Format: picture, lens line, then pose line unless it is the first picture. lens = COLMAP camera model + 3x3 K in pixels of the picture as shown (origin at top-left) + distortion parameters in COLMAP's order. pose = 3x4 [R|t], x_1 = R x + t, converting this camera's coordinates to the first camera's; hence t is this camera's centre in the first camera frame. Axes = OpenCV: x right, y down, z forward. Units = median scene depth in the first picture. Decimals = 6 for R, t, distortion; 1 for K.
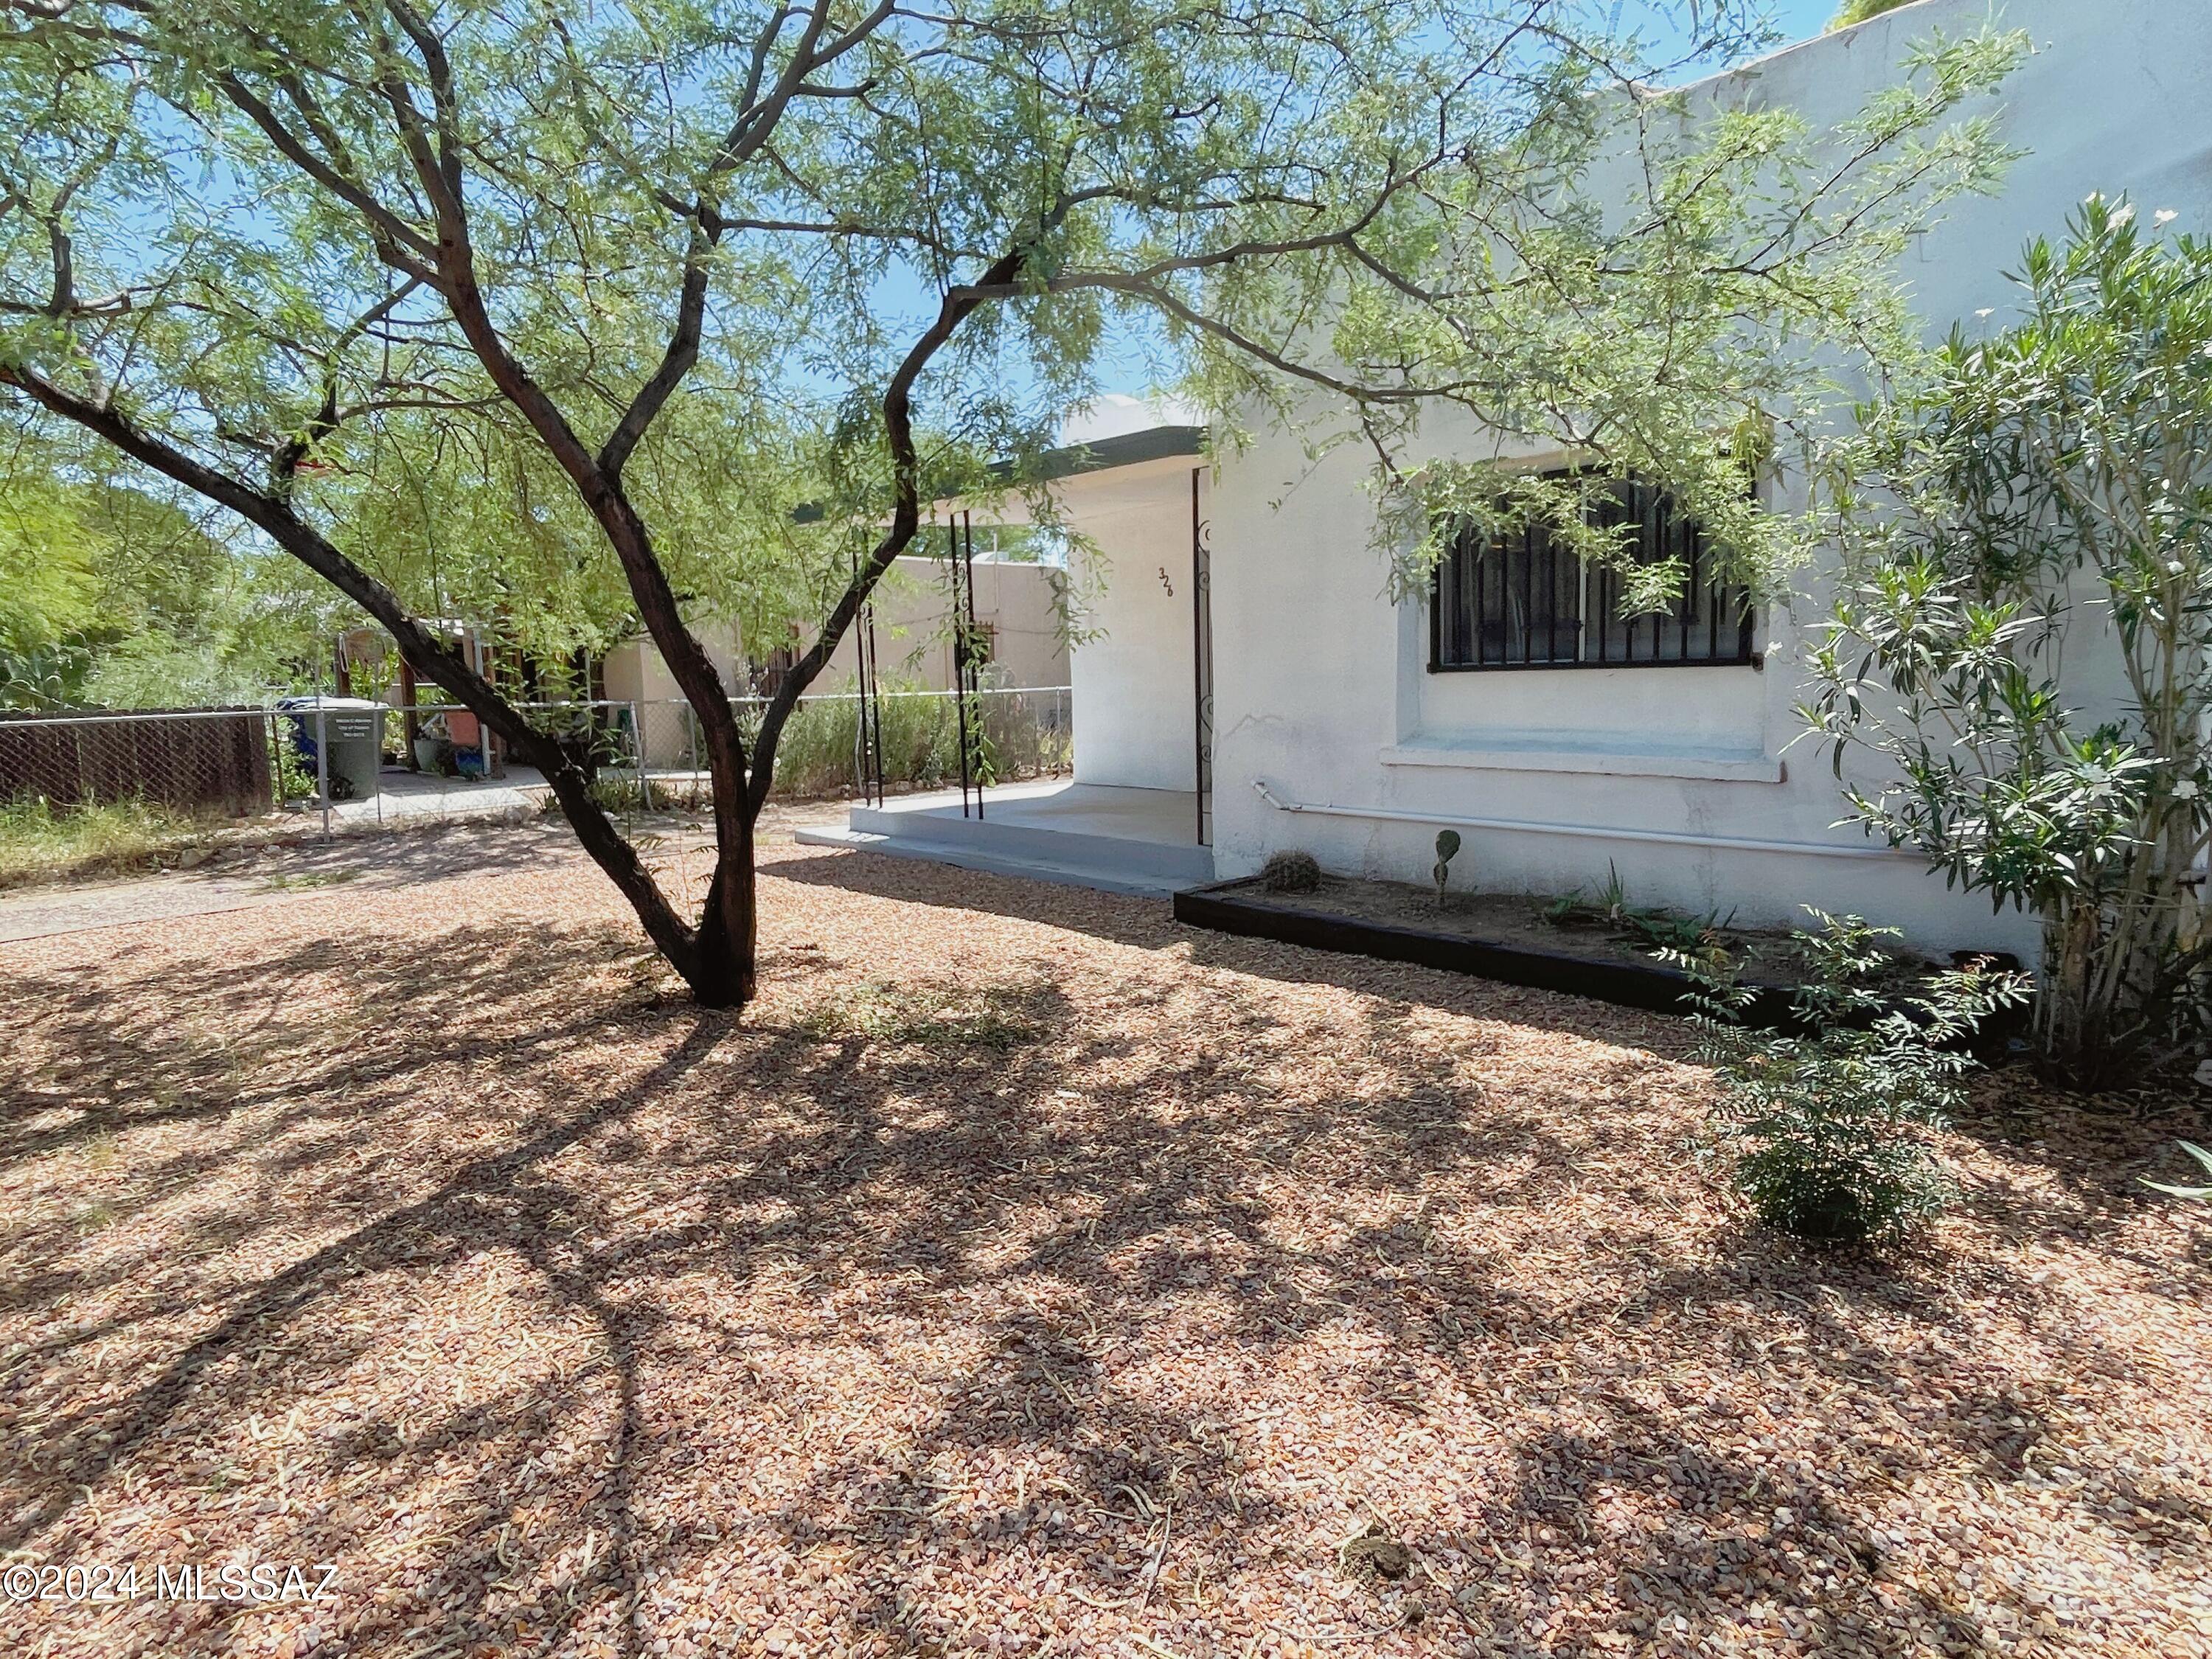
lens RADIAL K [[1209.8, 0, 1103.4], [0, 1209.8, 790.2], [0, 0, 1]] dist [0.000301, -0.001185]
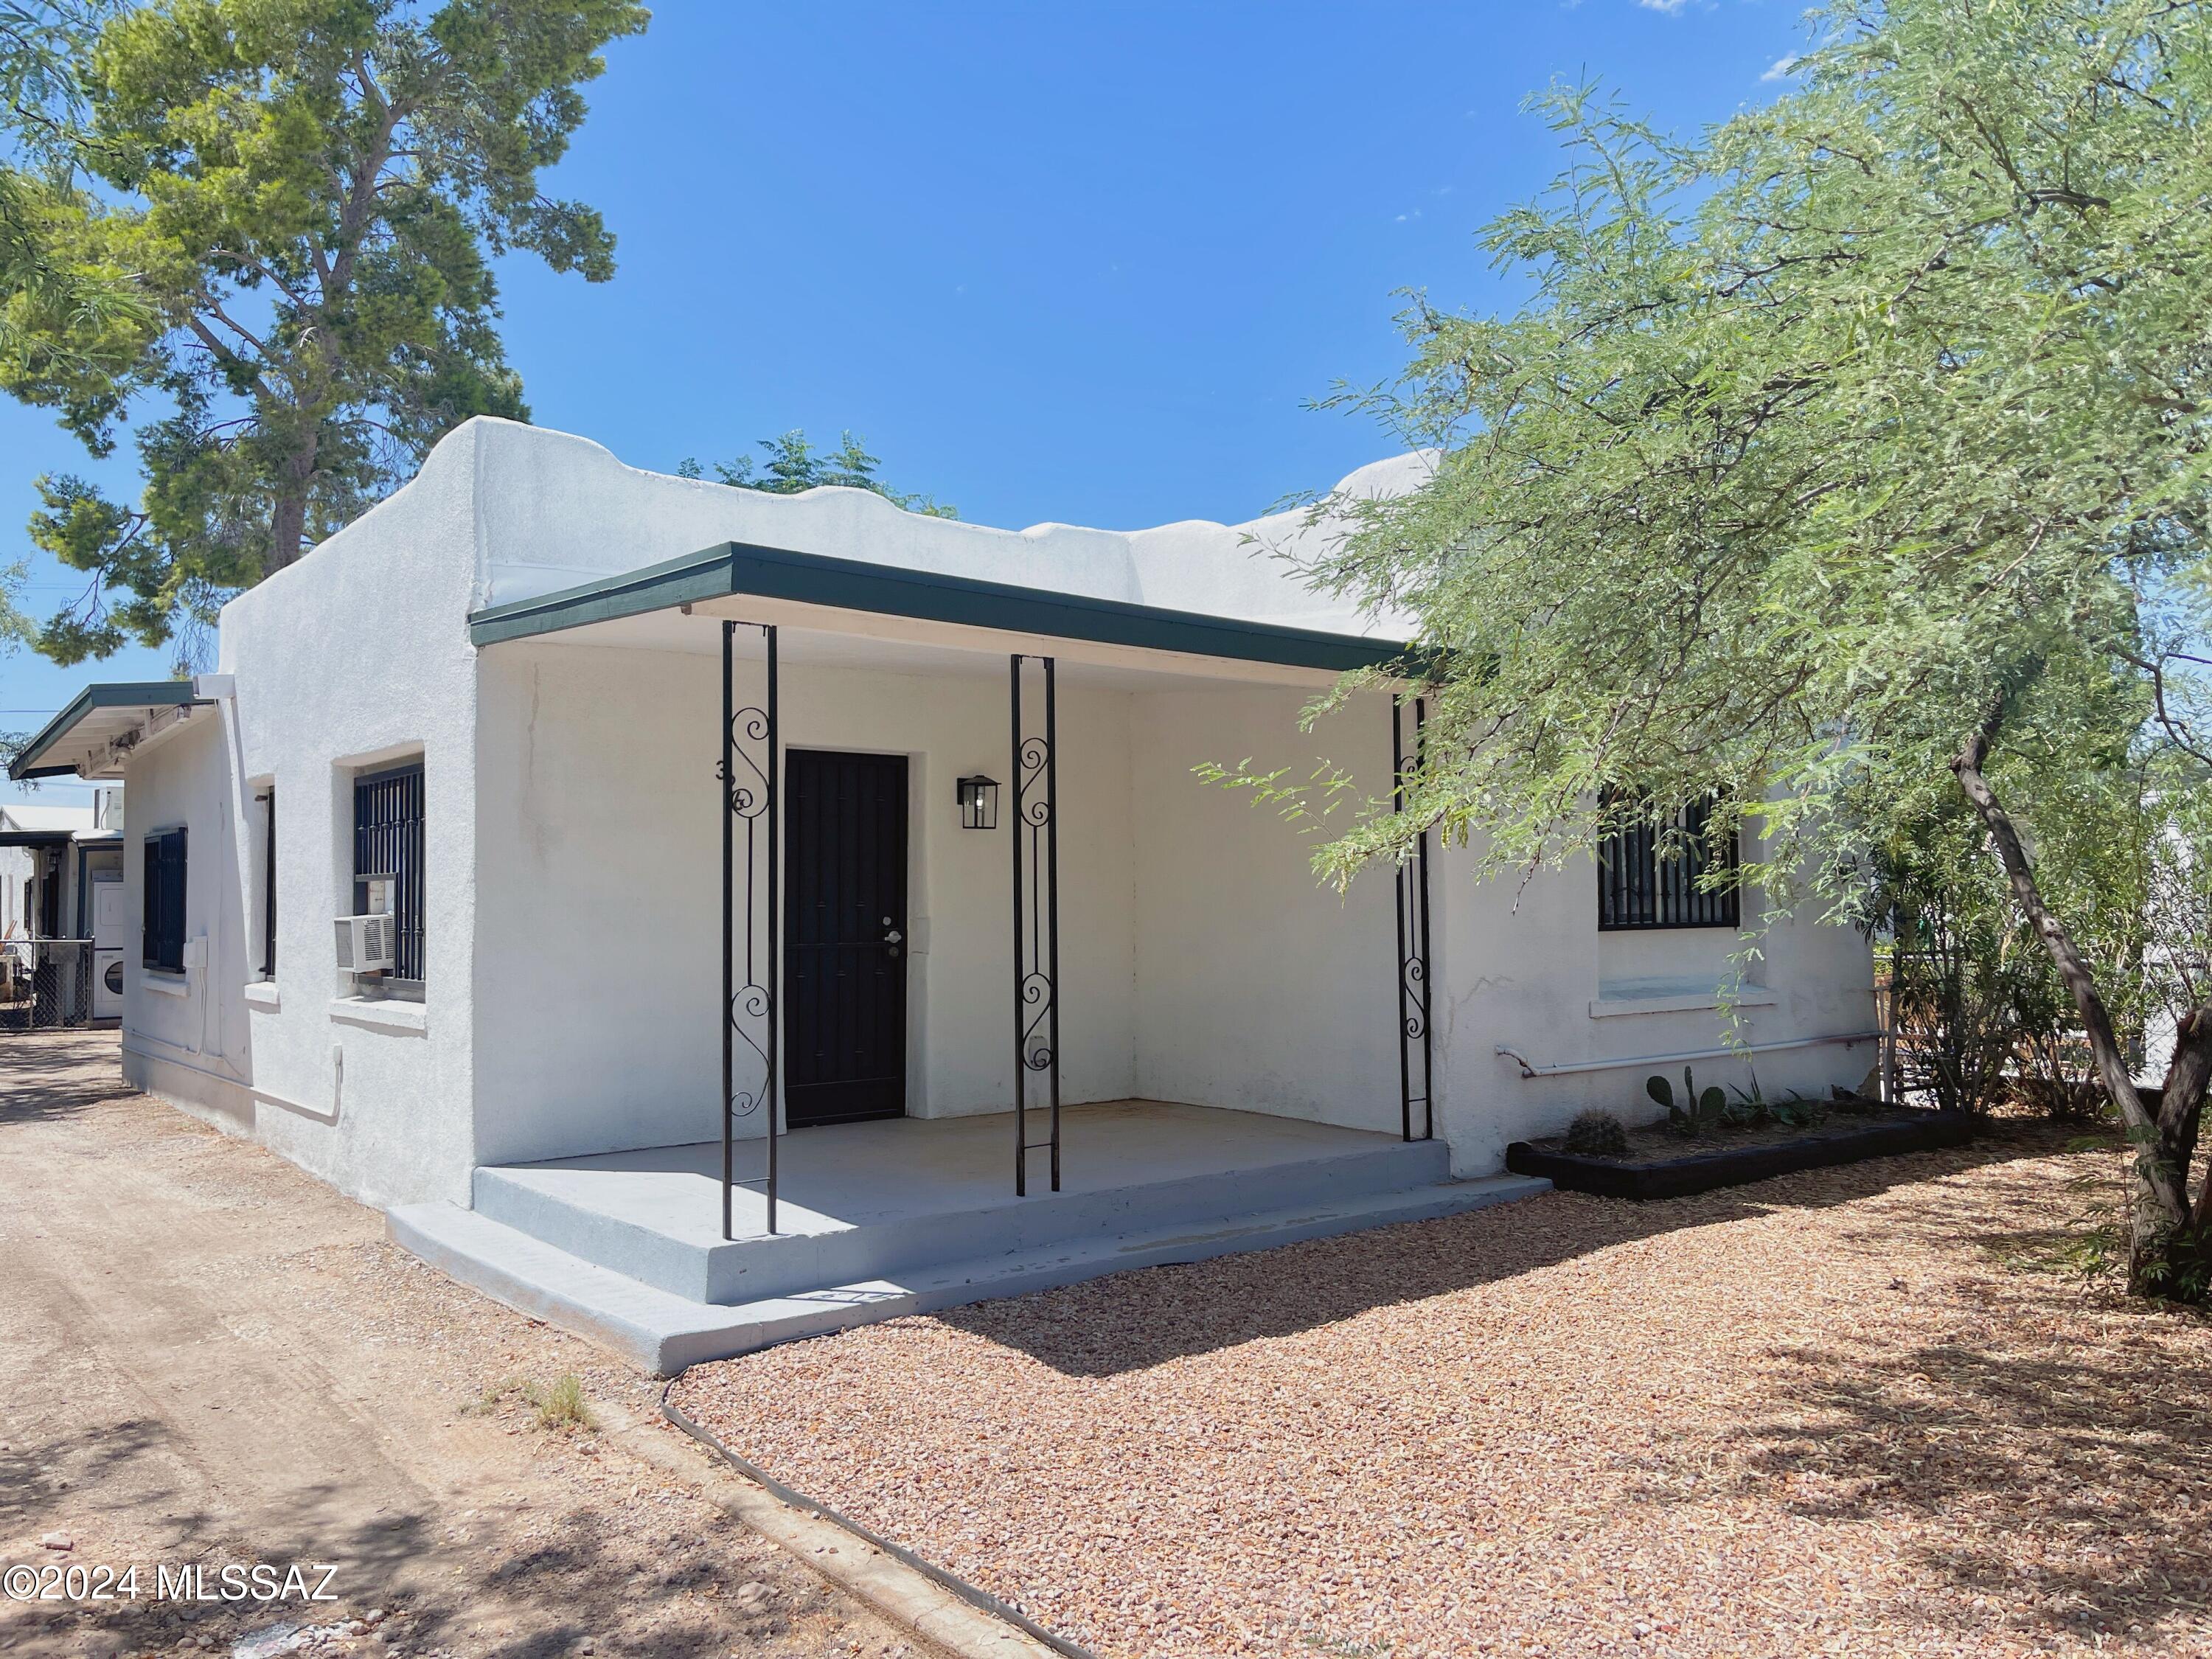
lens RADIAL K [[1632.1, 0, 1106.0], [0, 1632.1, 829.5], [0, 0, 1]] dist [0.046780, -0.042228]
pose [[0.105629, 0.078768, 0.991281, -1.367252], [0.113163, 0.989430, -0.090679, -0.113130], [-0.987946, 0.121755, 0.095598, 1.389997]]
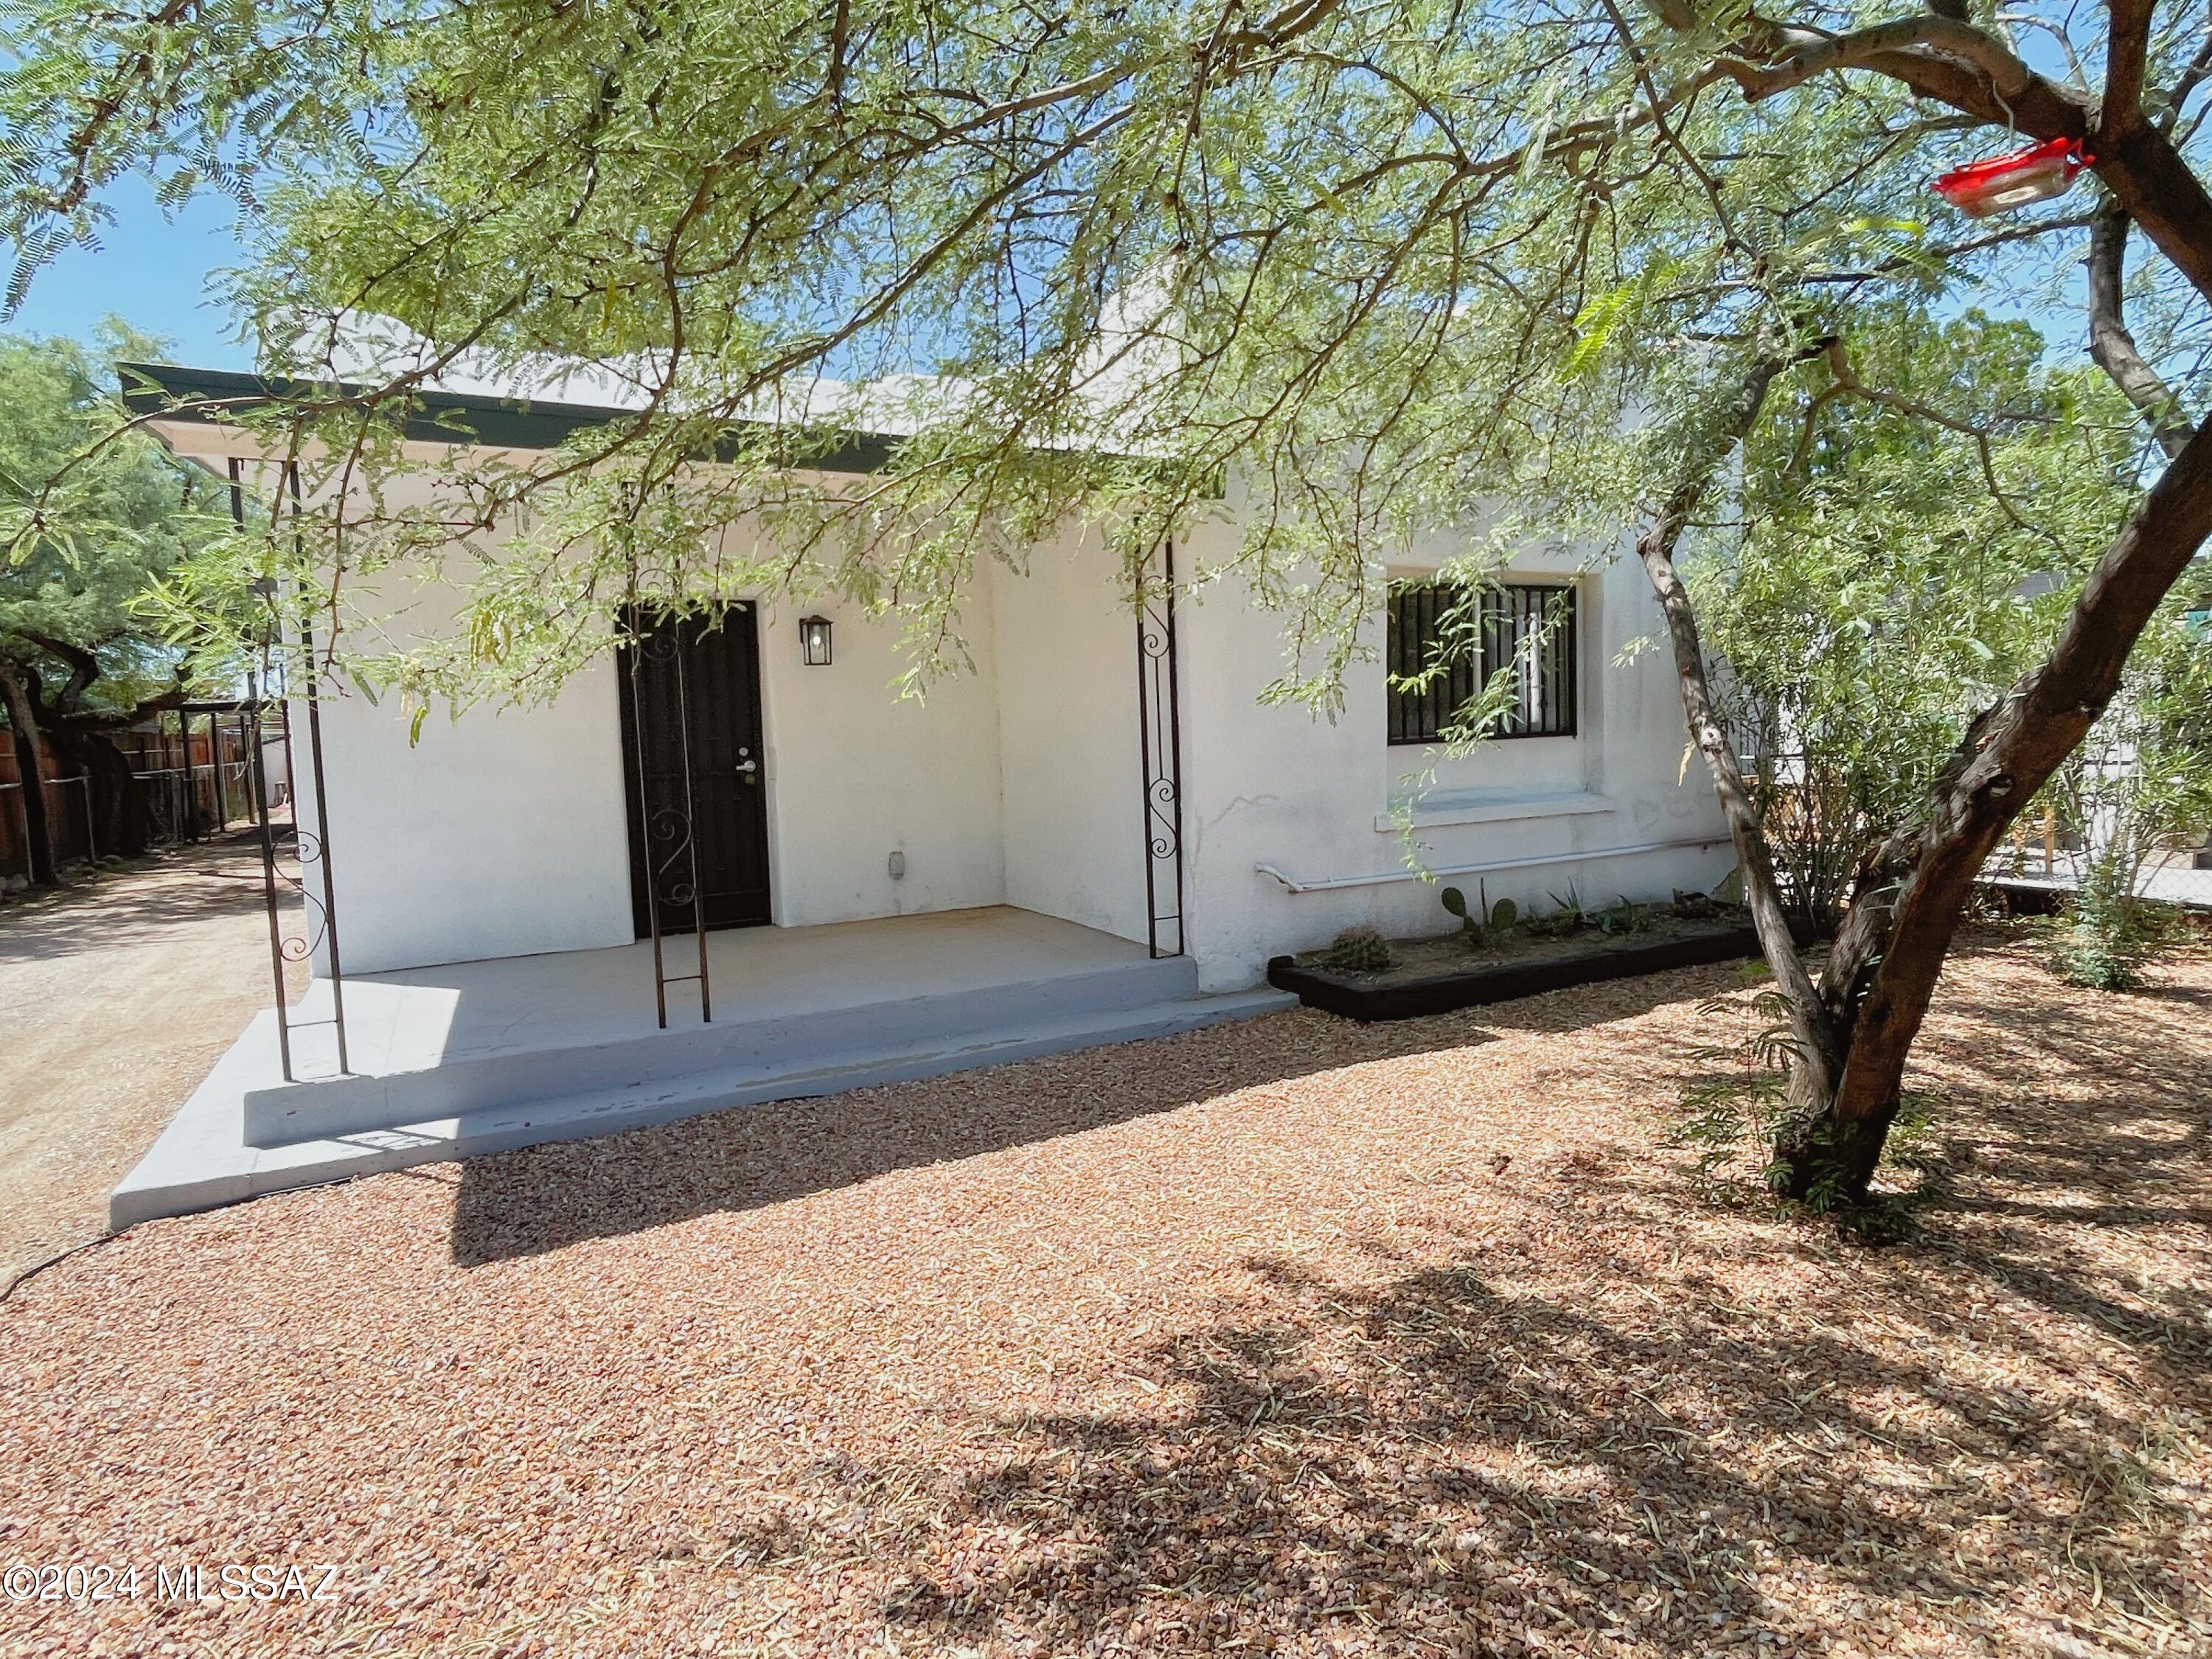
lens RADIAL K [[1209.8, 0, 1103.4], [0, 1209.8, 790.2], [0, 0, 1]] dist [0.000301, -0.001185]
pose [[0.291522, -0.029053, 0.956123, -0.935490], [0.132056, 0.991190, -0.010145, -0.086739], [-0.947405, 0.129219, 0.292791, 1.006945]]
